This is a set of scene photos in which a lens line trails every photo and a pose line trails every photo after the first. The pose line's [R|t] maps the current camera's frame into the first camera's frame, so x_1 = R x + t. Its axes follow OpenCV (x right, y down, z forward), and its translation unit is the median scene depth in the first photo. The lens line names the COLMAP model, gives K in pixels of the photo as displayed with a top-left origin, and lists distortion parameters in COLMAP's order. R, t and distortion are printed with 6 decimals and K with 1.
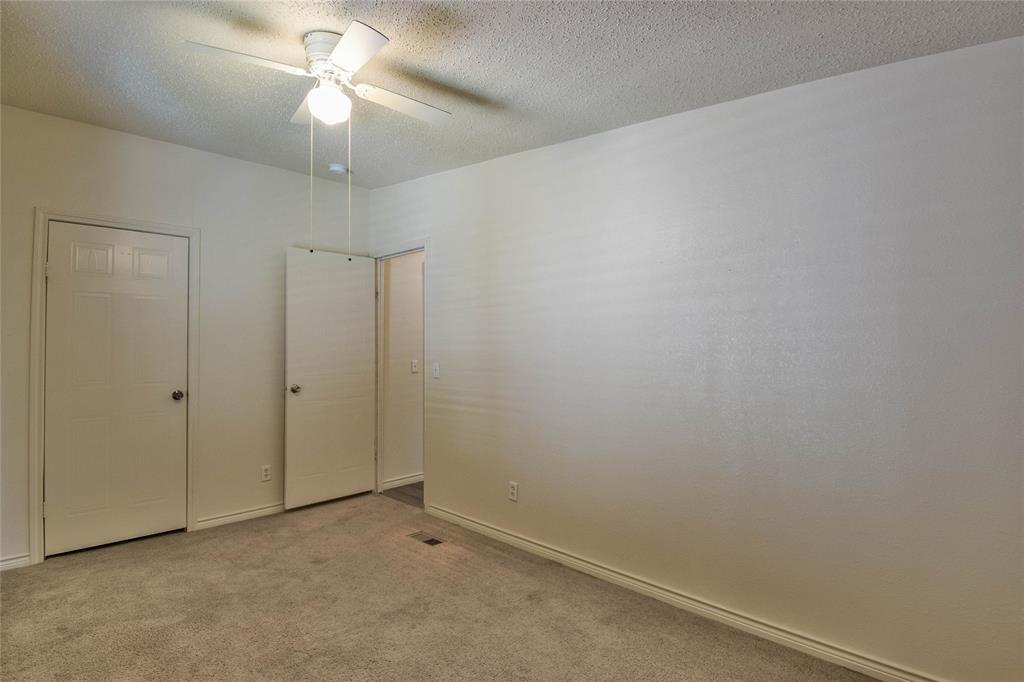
lens RADIAL K [[511.9, 0, 506.3], [0, 511.9, 342.9], [0, 0, 1]] dist [0.009829, -0.022829]
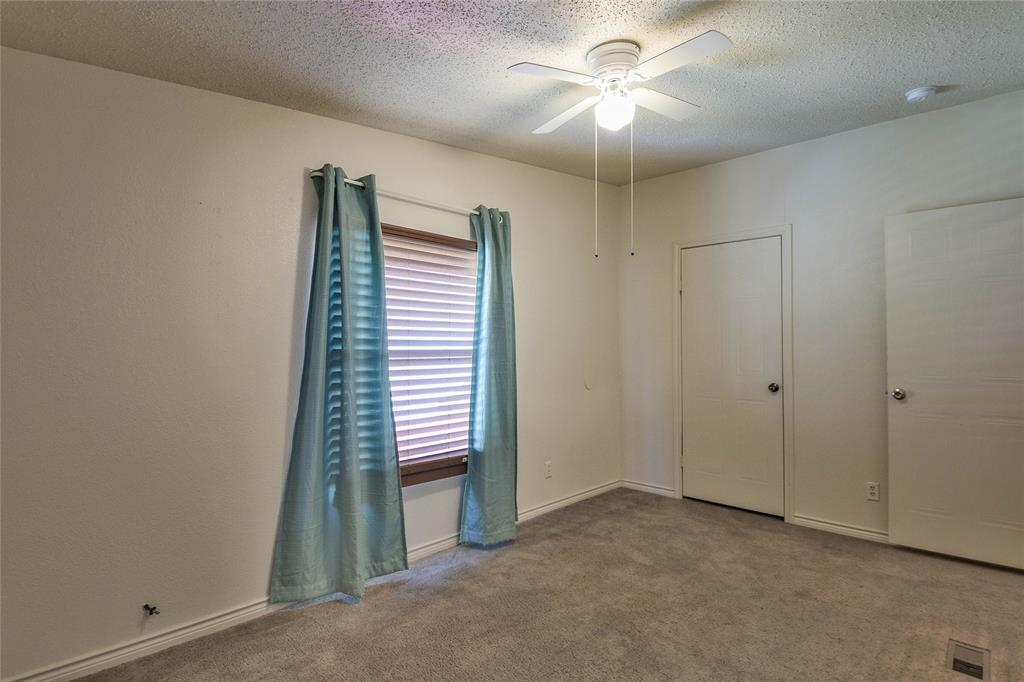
lens RADIAL K [[511.9, 0, 507.0], [0, 511.9, 341.8], [0, 0, 1]] dist [0.009829, -0.022829]
pose [[0.020213, -0.006242, -0.999776, 0.428080], [0.013280, 0.999894, -0.005975, 0.007321], [0.999707, -0.013156, 0.020294, 0.460665]]
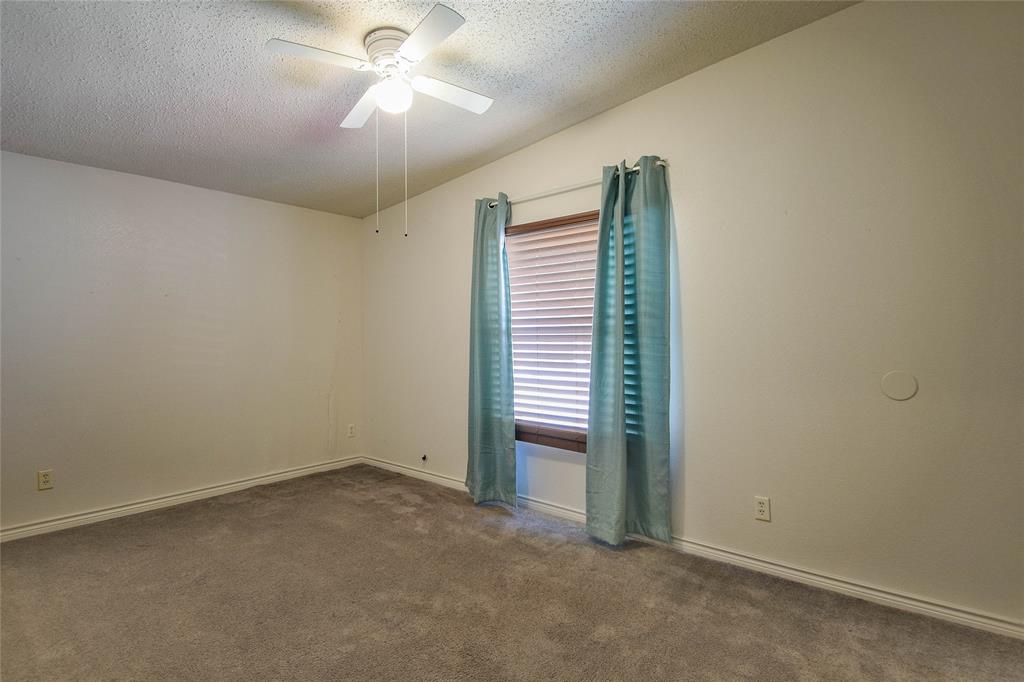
lens RADIAL K [[511.9, 0, 511.6], [0, 511.9, 344.3], [0, 0, 1]] dist [0.009829, -0.022829]
pose [[-0.997627, 0.009910, -0.068140, -0.321222], [0.010795, 0.999862, -0.012640, 0.058496], [0.068005, -0.013345, -0.997596, 1.304028]]
